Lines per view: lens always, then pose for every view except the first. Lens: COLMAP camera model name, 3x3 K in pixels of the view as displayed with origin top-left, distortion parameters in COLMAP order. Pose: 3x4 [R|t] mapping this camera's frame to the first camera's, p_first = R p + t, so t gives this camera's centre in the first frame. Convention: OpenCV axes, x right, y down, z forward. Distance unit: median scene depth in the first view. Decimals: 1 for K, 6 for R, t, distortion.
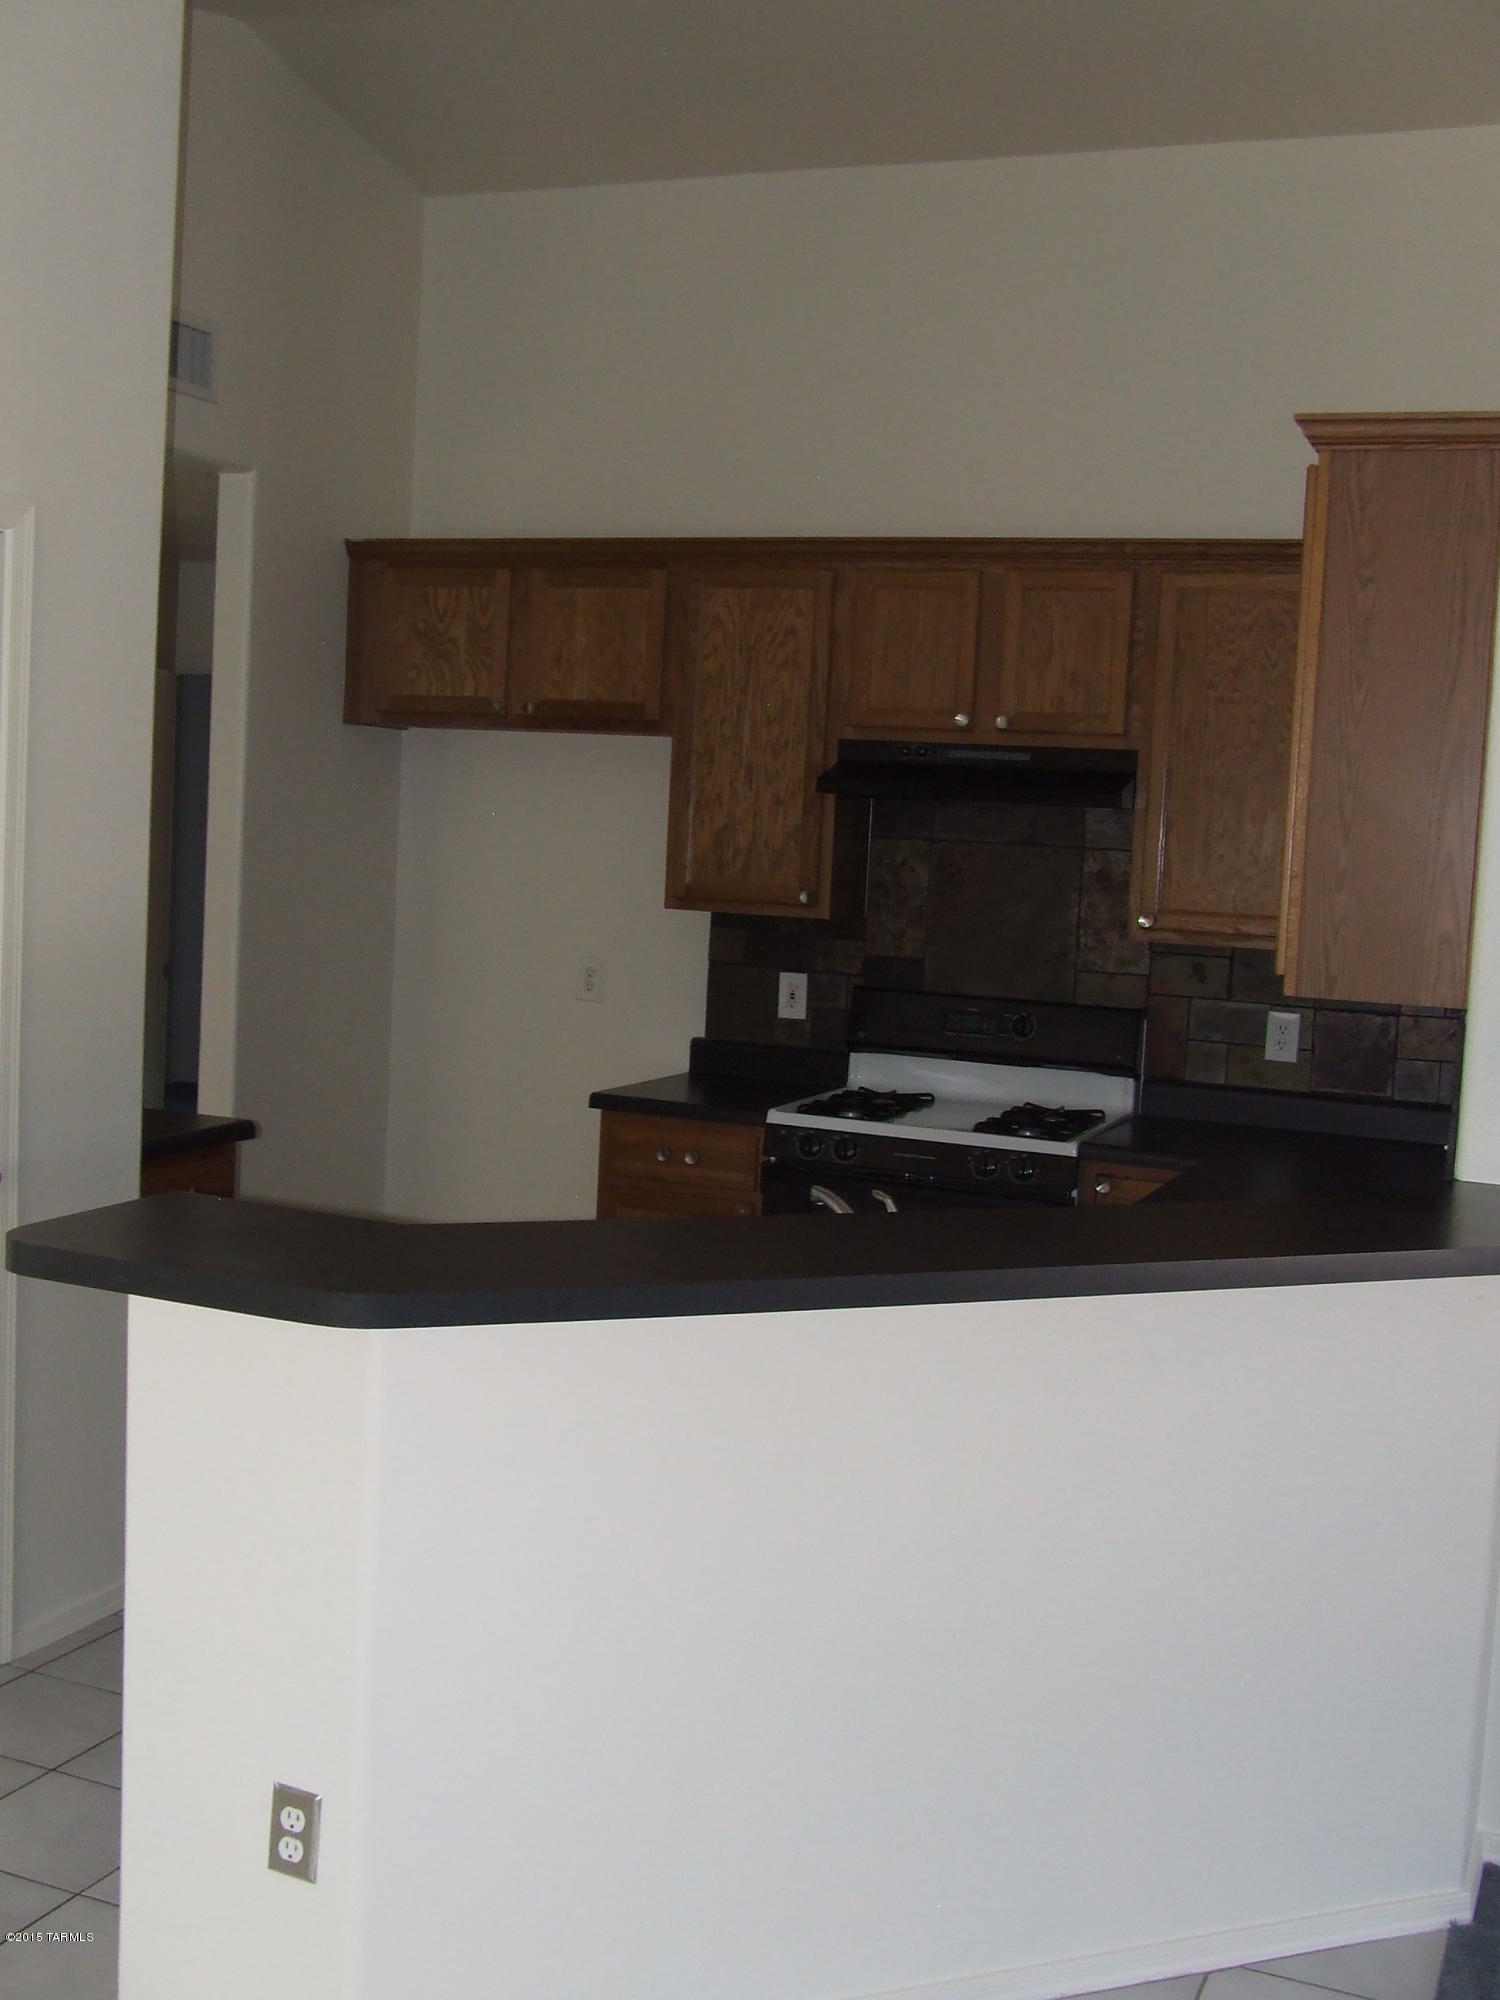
lens RADIAL K [[2194.0, 0, 737.8], [0, 2194.0, 996.7], [0, 0, 1]] dist [-0.100449, 0.182033]
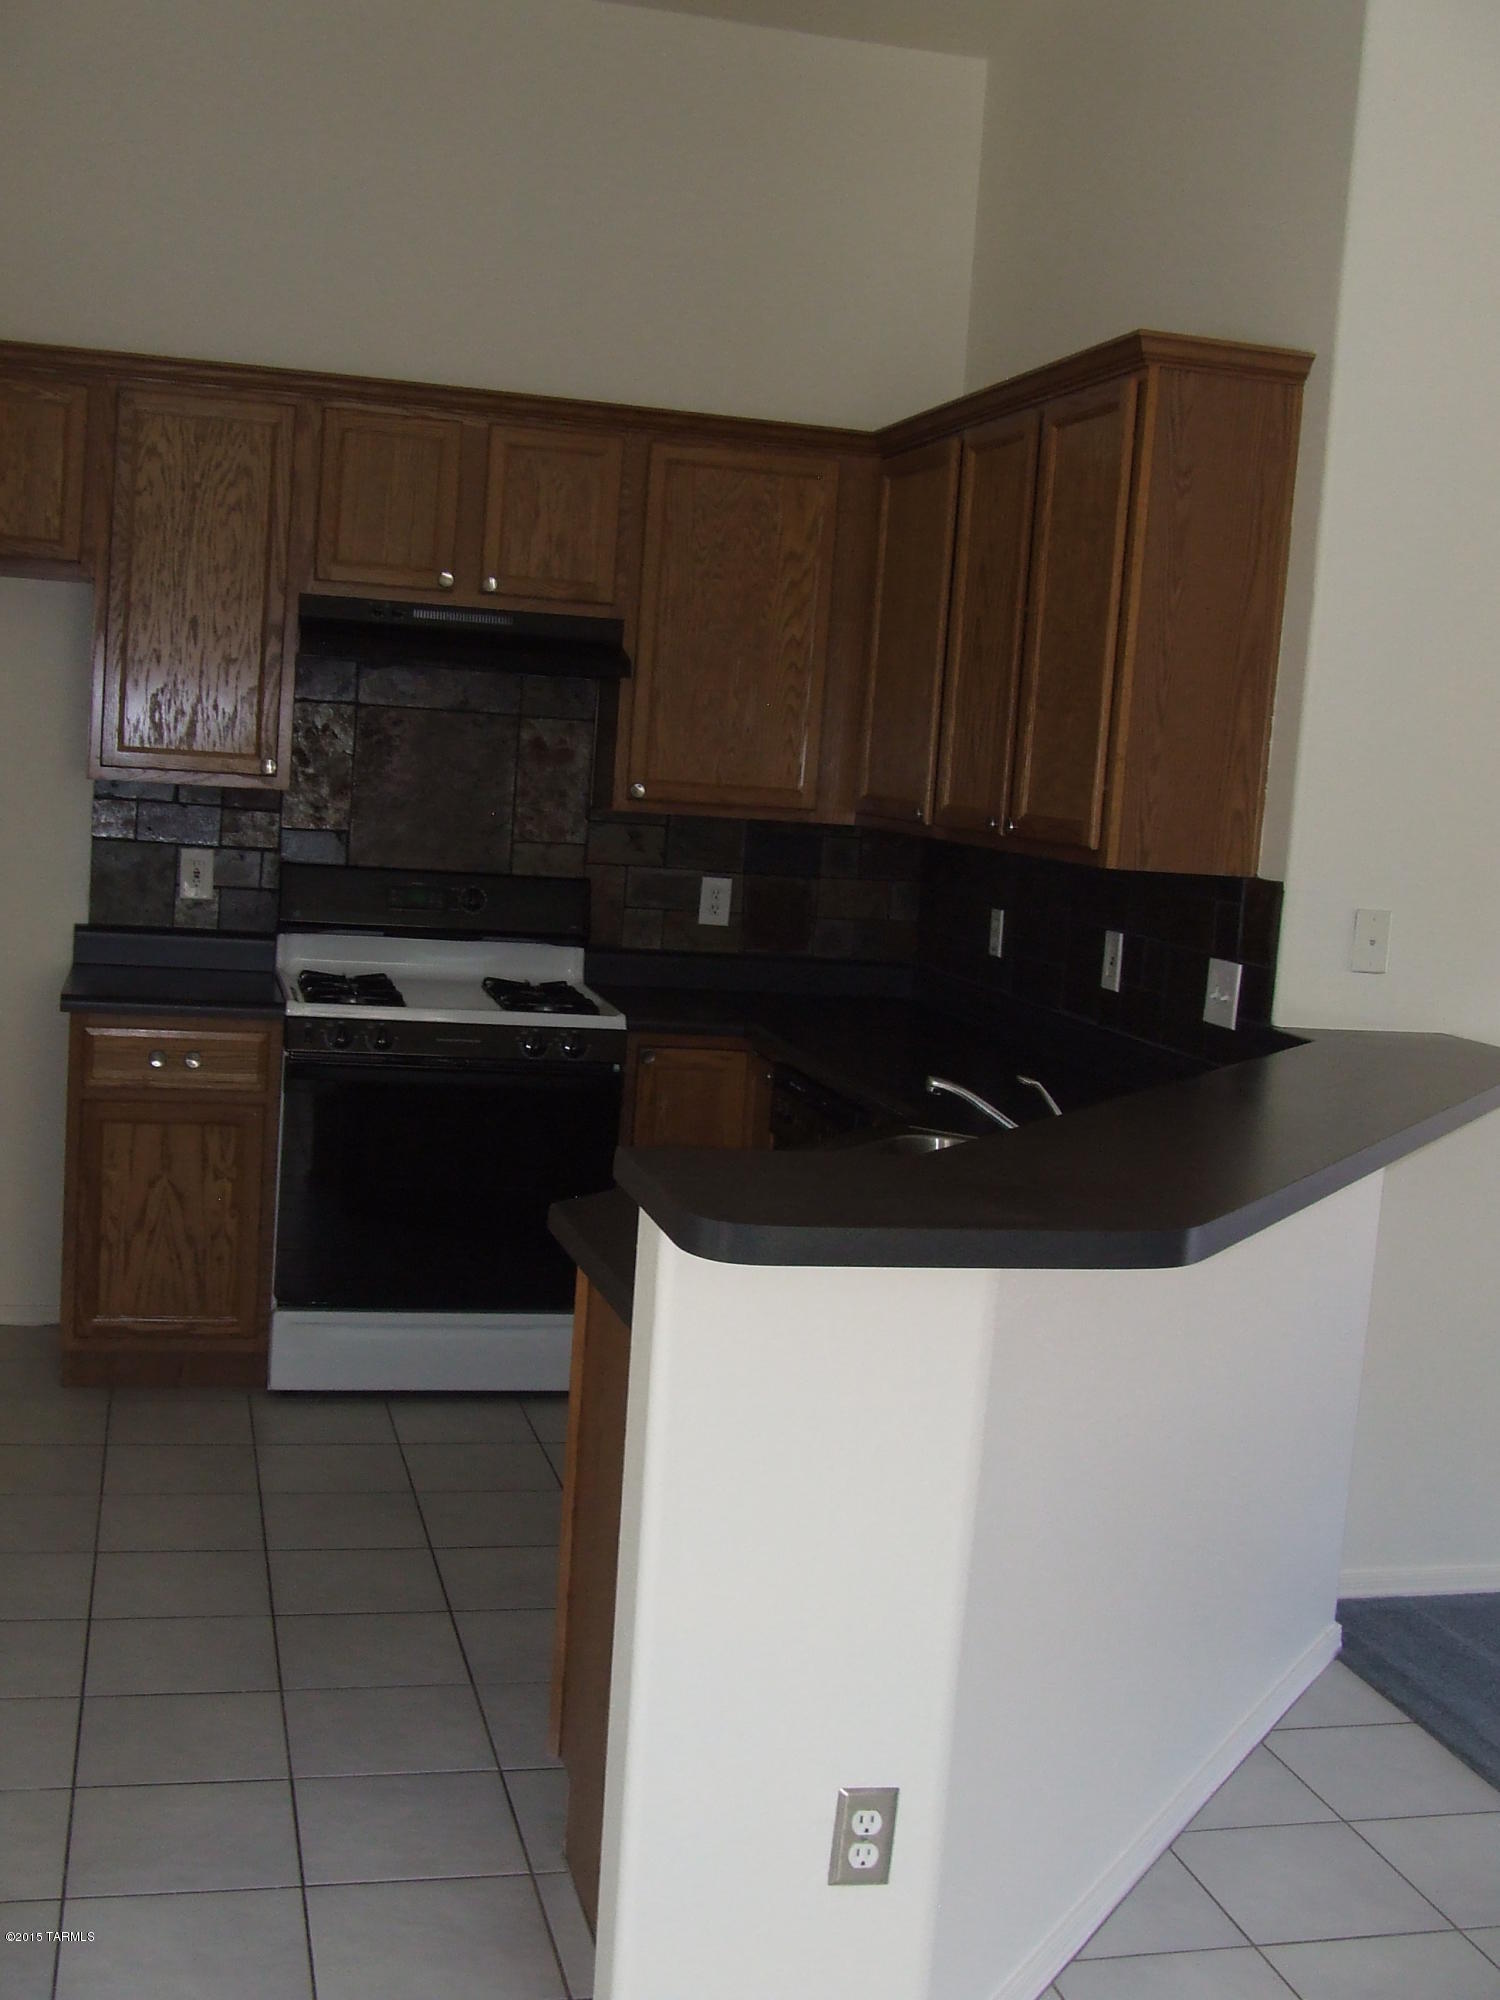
lens RADIAL K [[2194.0, 0, 737.8], [0, 2194.0, 996.7], [0, 0, 1]] dist [-0.100449, 0.182033]
pose [[0.806824, -0.060348, 0.587702, -0.353653], [0.019212, 0.996923, 0.075995, -0.015322], [-0.590480, -0.050023, 0.805501, 0.149563]]
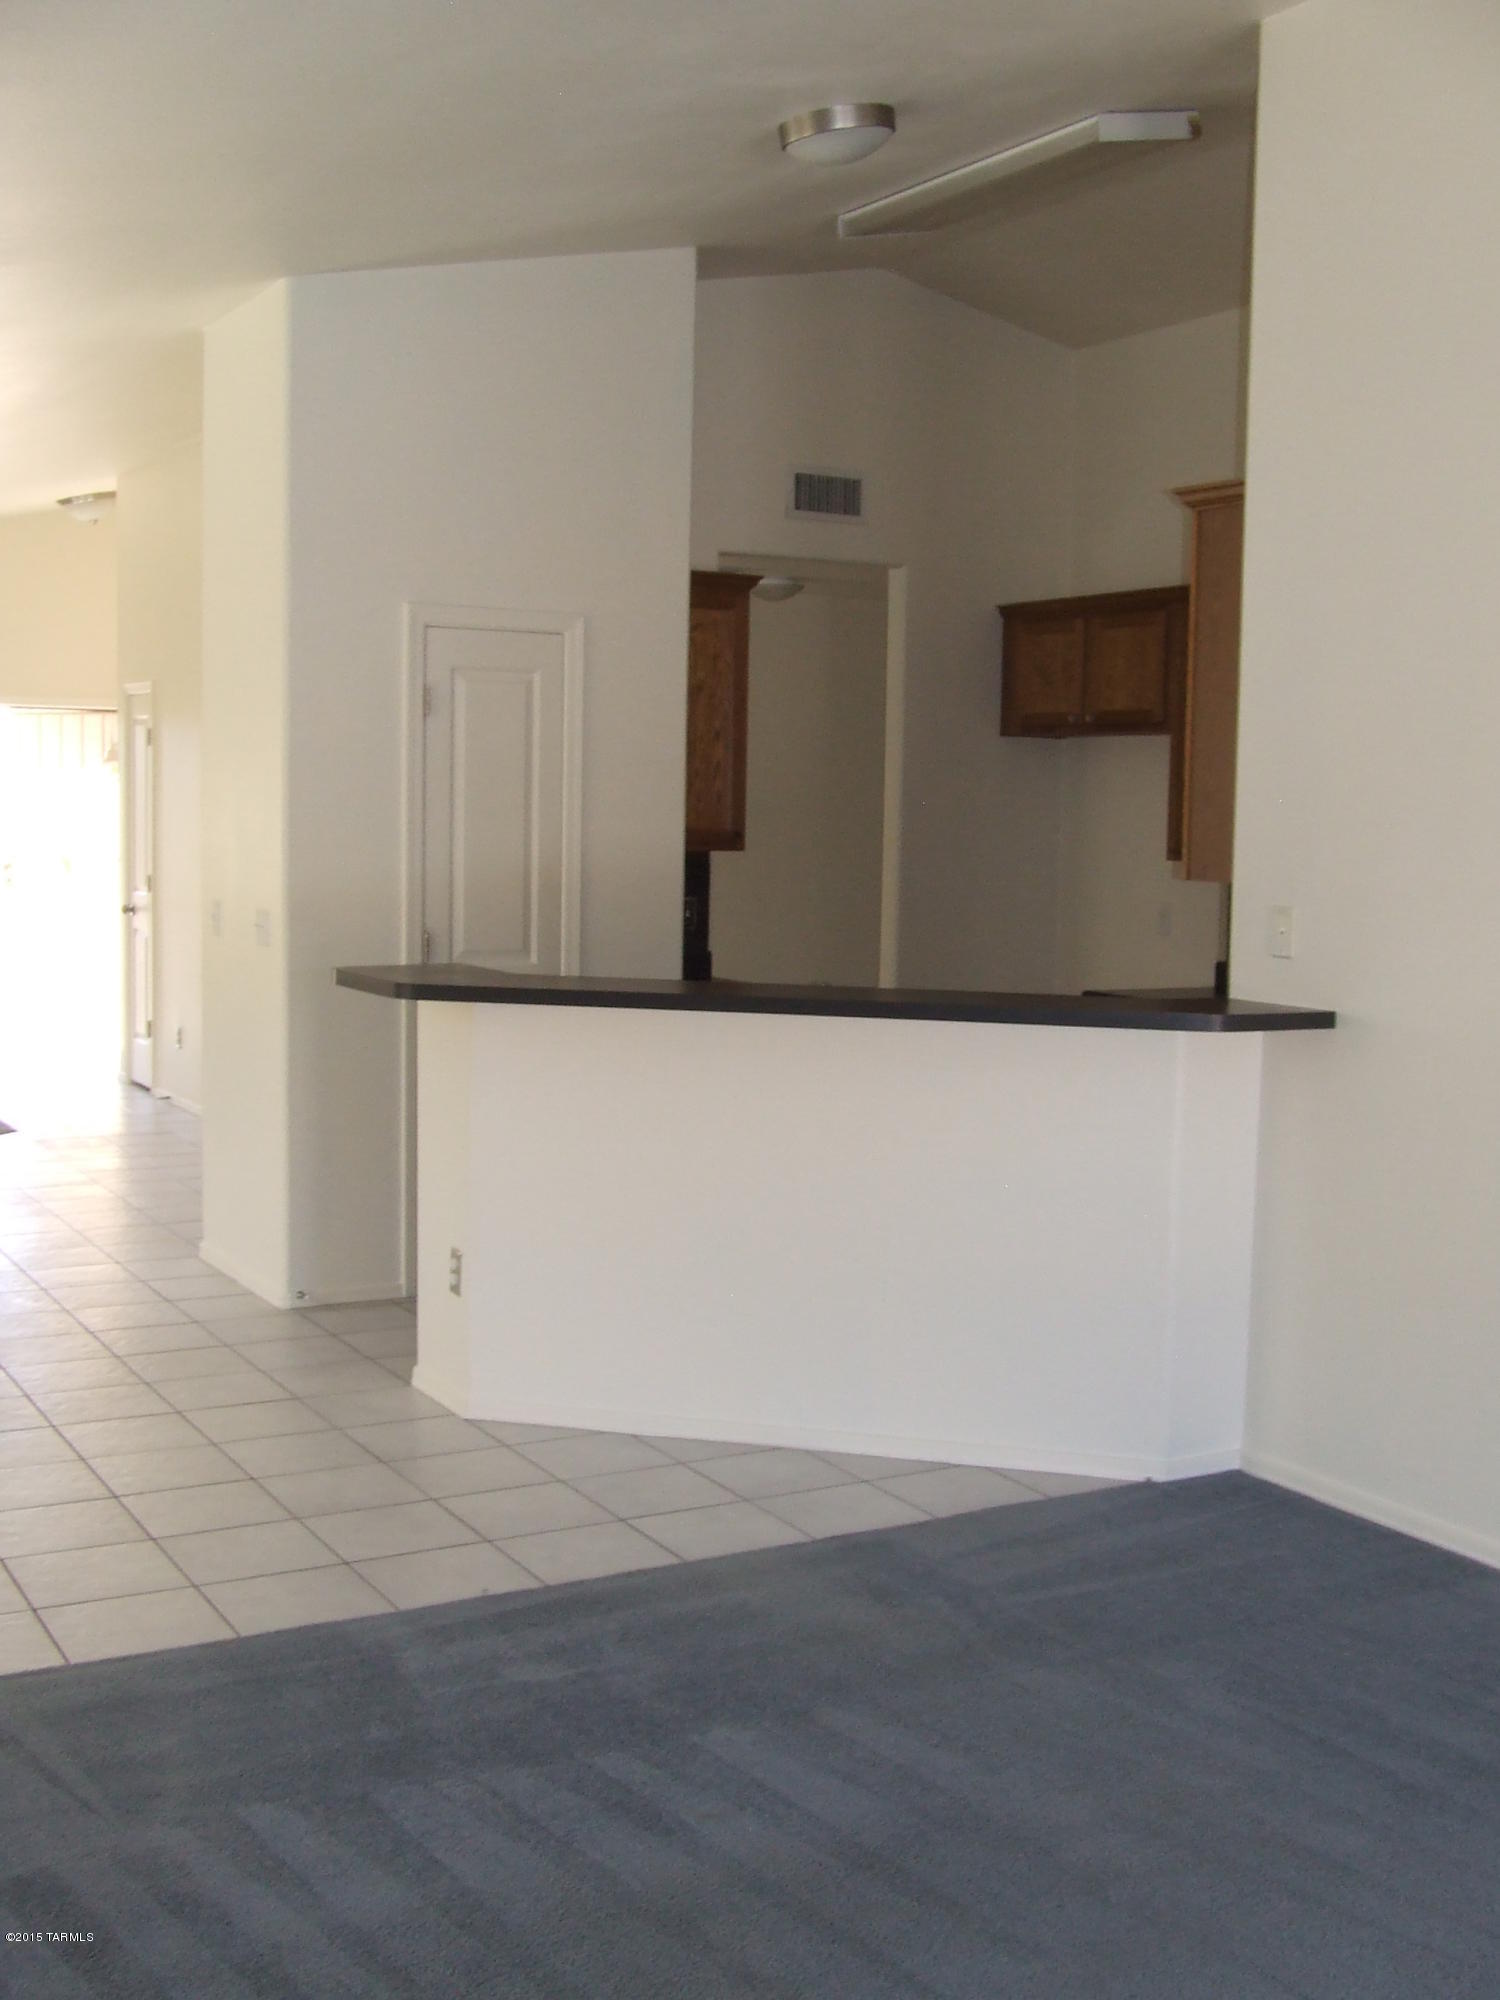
lens RADIAL K [[2194.0, 0, 737.8], [0, 2194.0, 996.7], [0, 0, 1]] dist [-0.100449, 0.182033]
pose [[0.793551, 0.018194, -0.608231, 0.598299], [-0.030352, 0.999492, -0.009702, 0.066196], [0.607746, 0.026160, 0.793701, -0.229456]]
